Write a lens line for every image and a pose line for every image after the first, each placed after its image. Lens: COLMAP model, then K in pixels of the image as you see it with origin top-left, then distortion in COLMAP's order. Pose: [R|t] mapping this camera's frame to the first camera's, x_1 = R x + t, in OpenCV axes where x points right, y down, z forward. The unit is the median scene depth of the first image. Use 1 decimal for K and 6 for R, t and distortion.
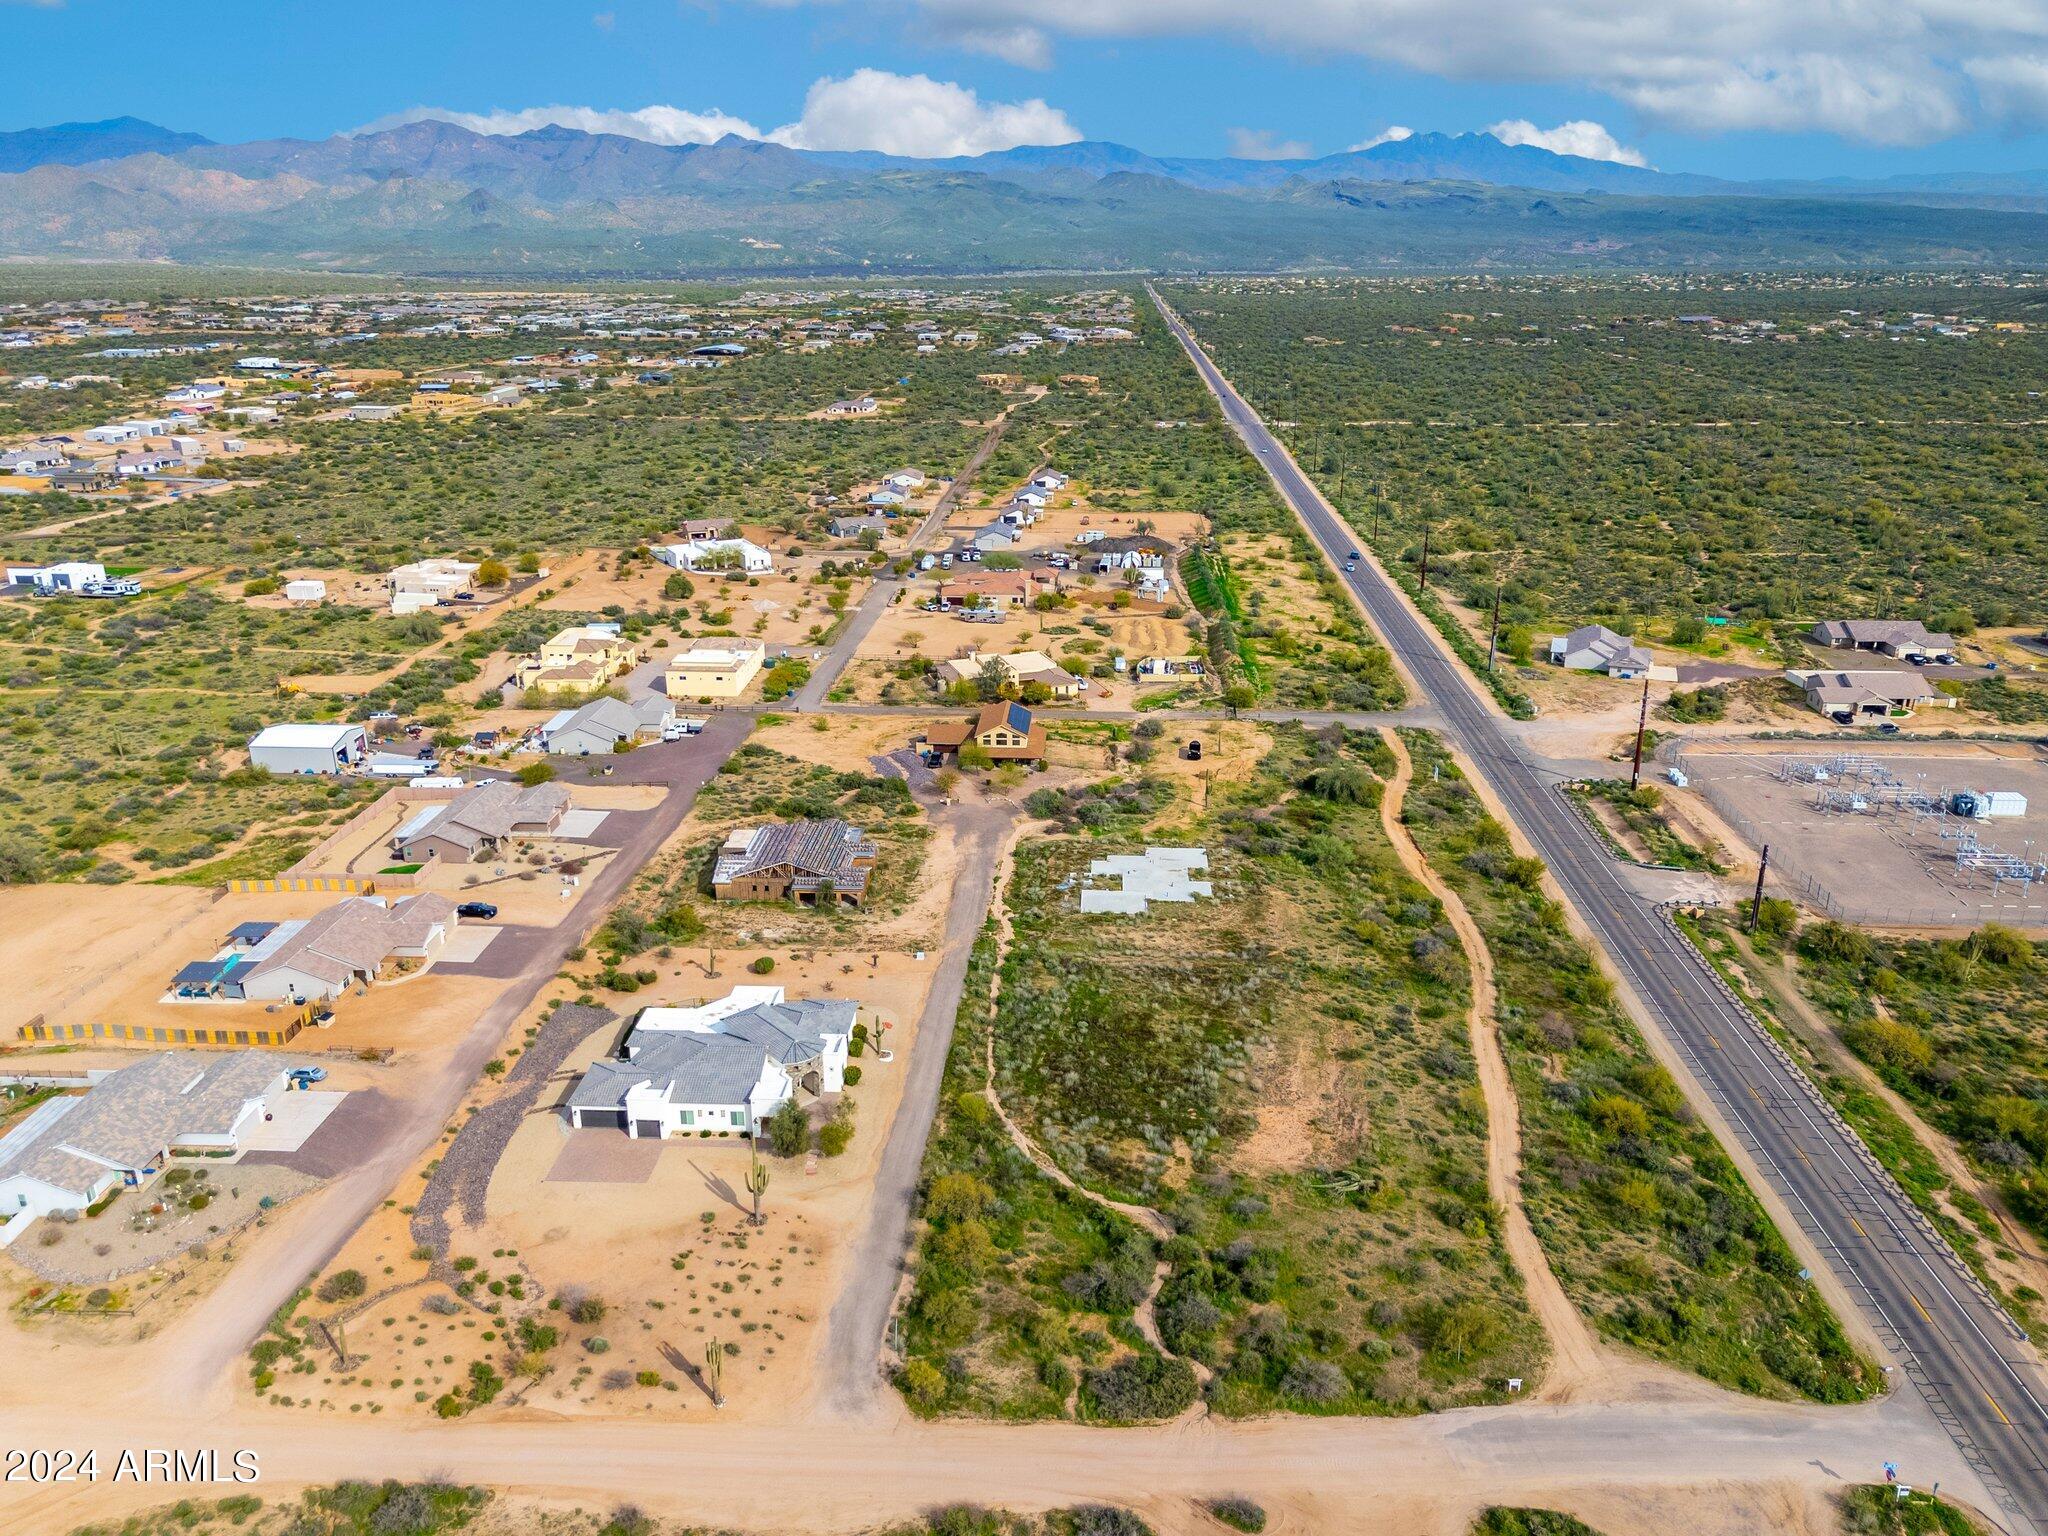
lens RADIAL K [[1507.6, 0, 1048.0], [0, 1507.6, 759.3], [0, 0, 1]] dist [0.081453, -0.055950]
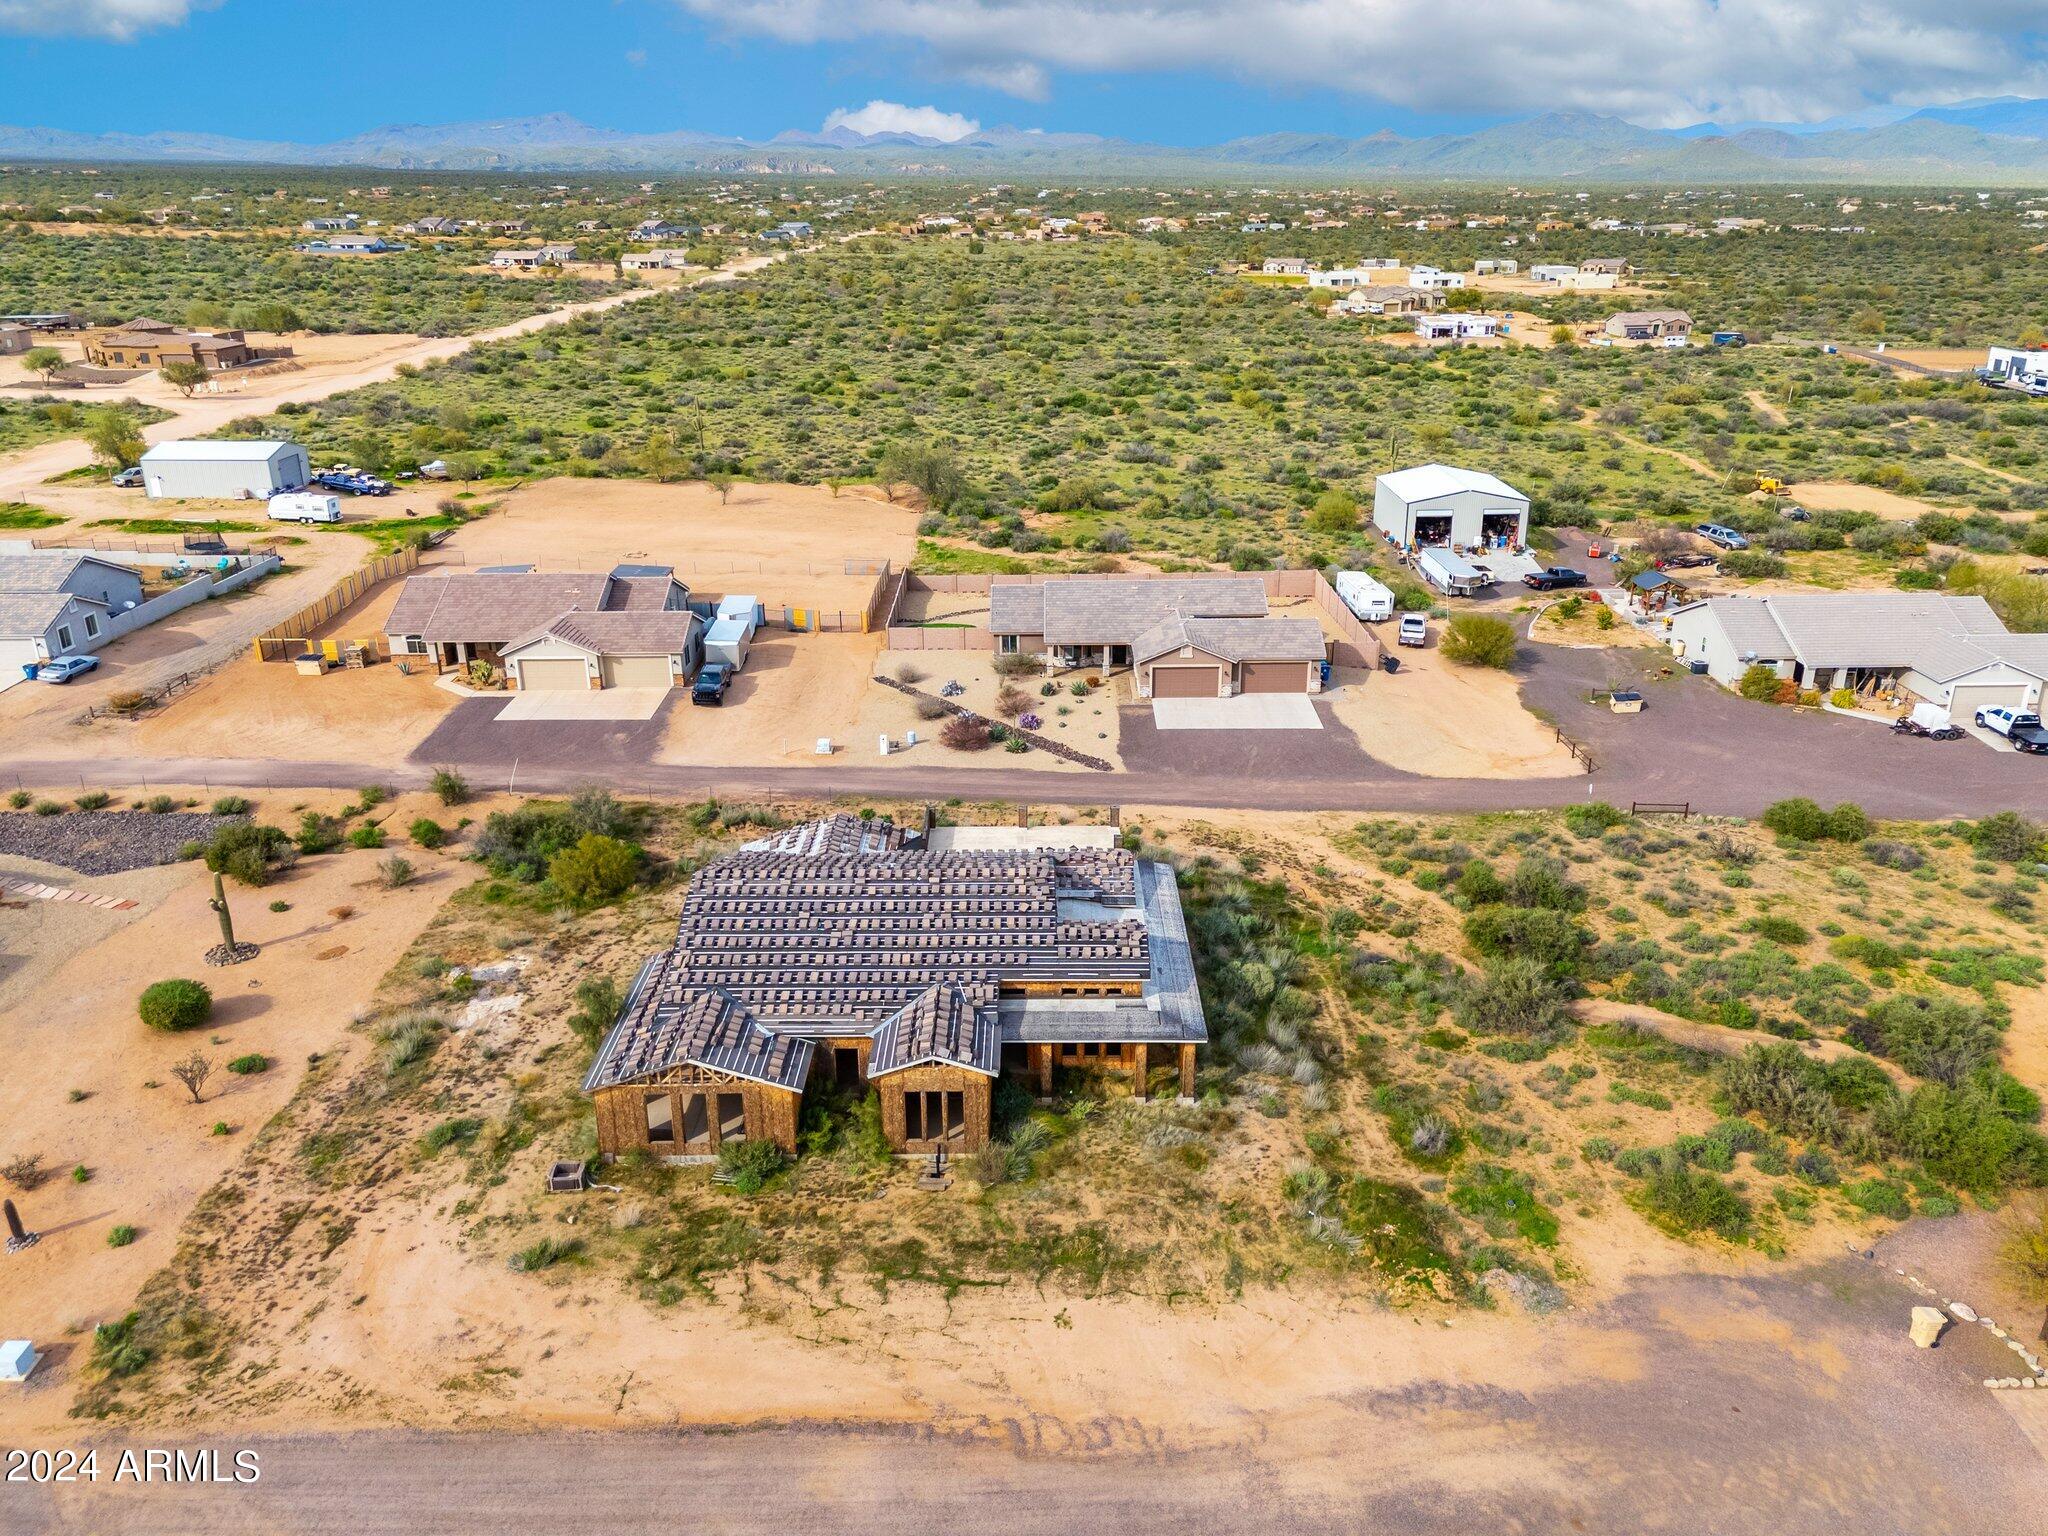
lens RADIAL K [[1505.8, 0, 1010.2], [0, 1505.8, 769.1], [0, 0, 1]] dist [0.070604, -0.030699]
pose [[0.033800, 0.357371, -0.933351, 0.097758], [-0.327557, 0.886263, 0.327480, -0.068346], [0.944227, 0.294657, 0.147015, 0.999974]]
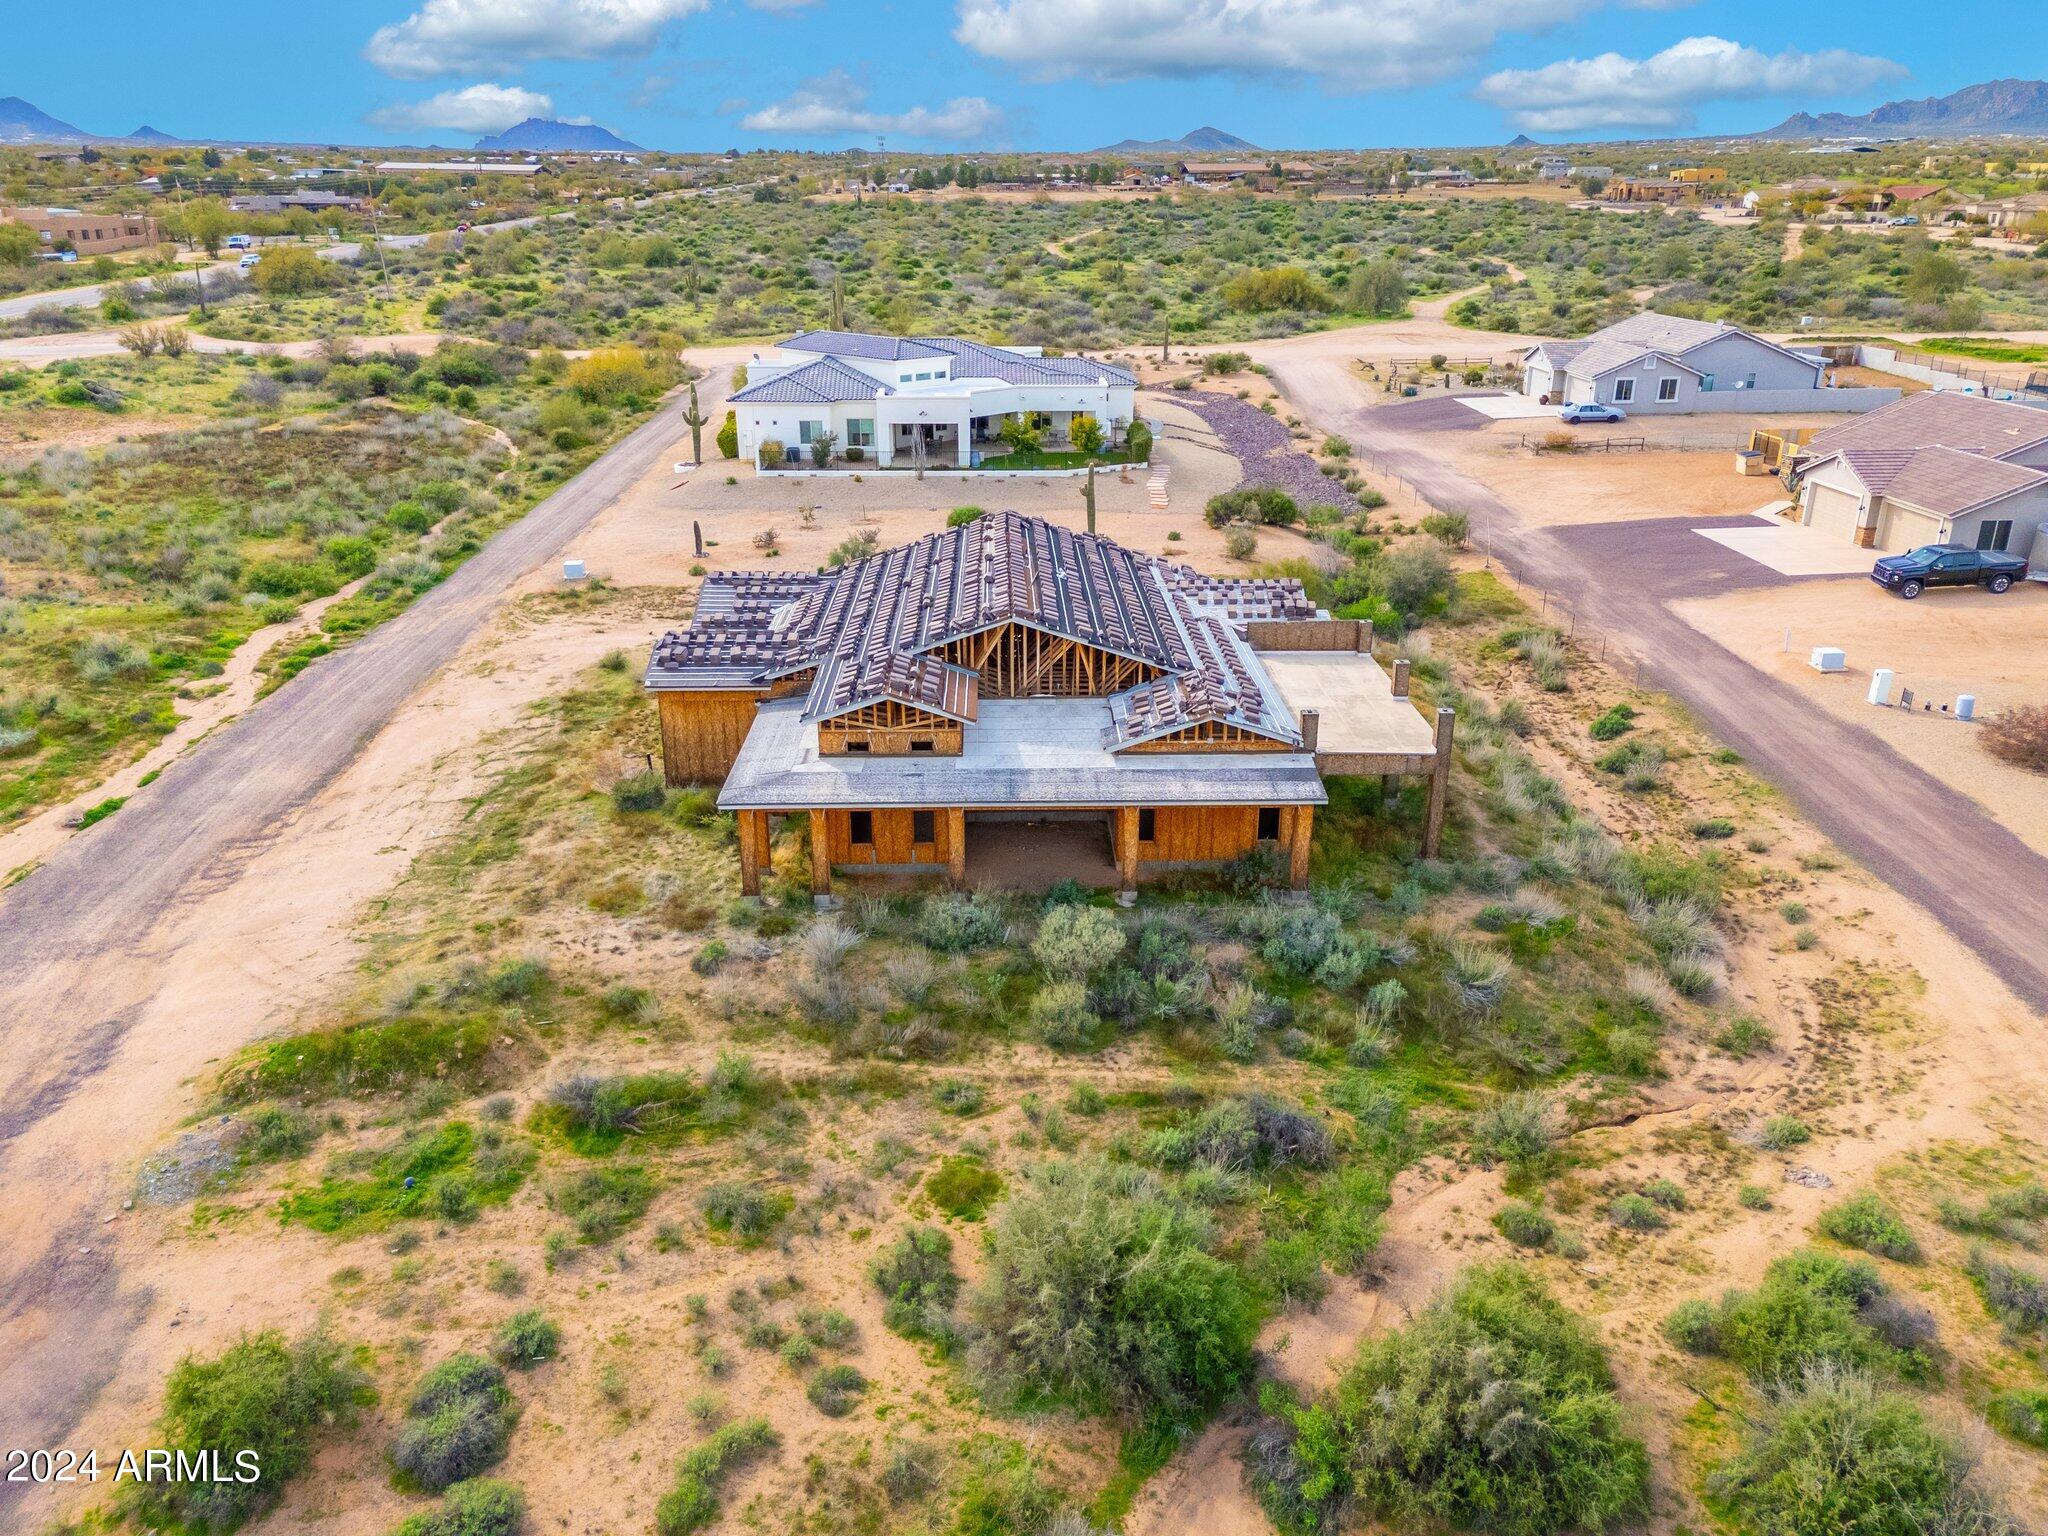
lens RADIAL K [[1495.2, 0, 1028.9], [0, 1495.2, 765.3], [0, 0, 1]] dist [0.086625, -0.055840]
pose [[-0.997543, 0.026110, -0.065014, -0.158249], [-0.022461, 0.759798, 0.649771, -0.071832], [0.066363, 0.649634, -0.757345, 1.222033]]
